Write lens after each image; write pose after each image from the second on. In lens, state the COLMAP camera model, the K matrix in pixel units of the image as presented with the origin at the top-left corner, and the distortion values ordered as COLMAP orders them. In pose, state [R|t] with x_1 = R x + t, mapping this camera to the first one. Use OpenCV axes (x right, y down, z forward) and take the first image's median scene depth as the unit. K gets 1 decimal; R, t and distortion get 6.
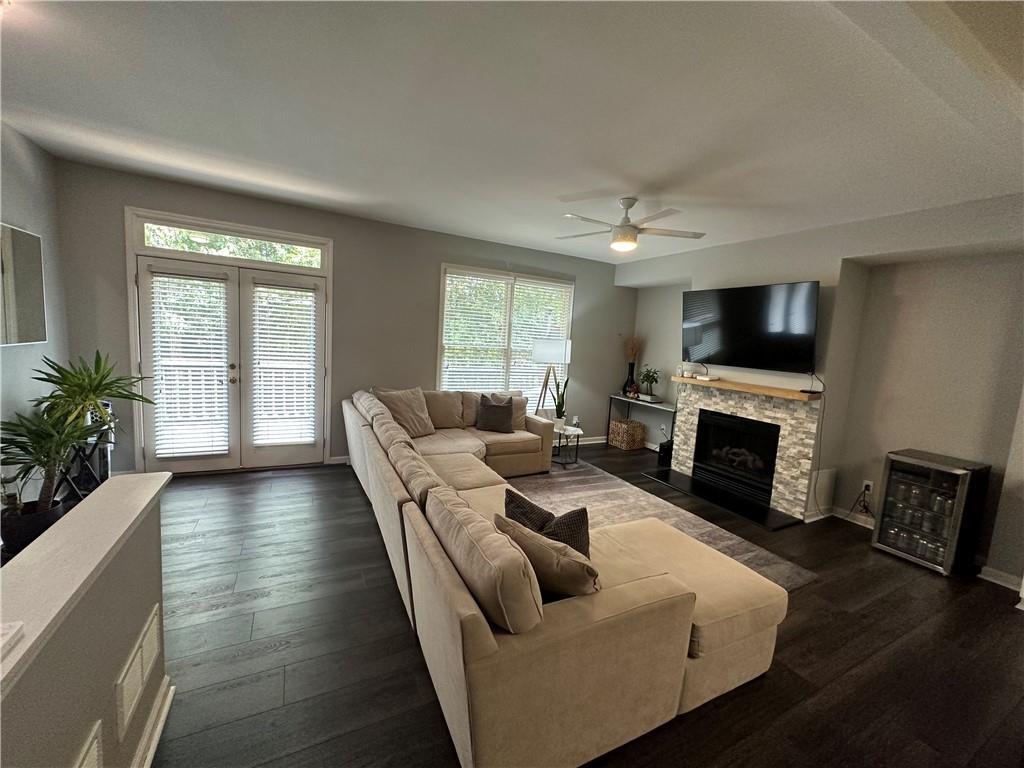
lens RADIAL K [[414.5, 0, 515.8], [0, 414.5, 384.0], [0, 0, 1]] dist [-0.003689, 0.000019]
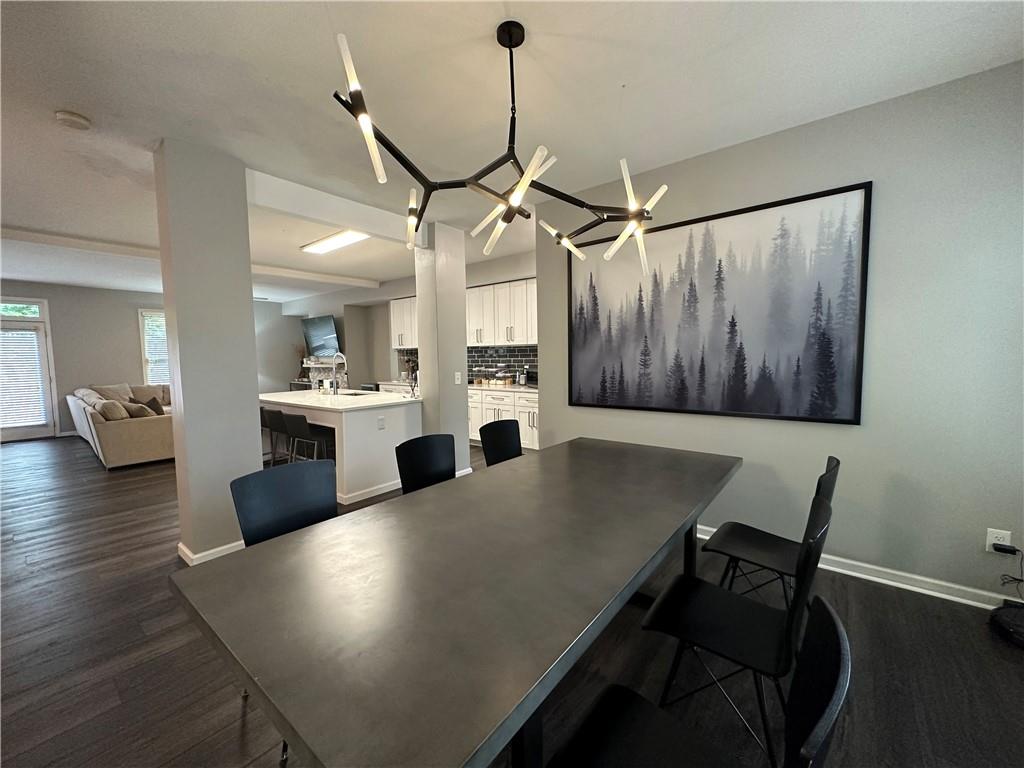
lens RADIAL K [[414.5, 0, 527.9], [0, 414.5, 382.0], [0, 0, 1]] dist [-0.003689, 0.000019]
pose [[0.910473, -0.105526, 0.399879, 0.689122], [0.115090, 0.993355, 0.000097, 0.224664], [-0.397232, 0.045934, 0.916568, -1.415944]]
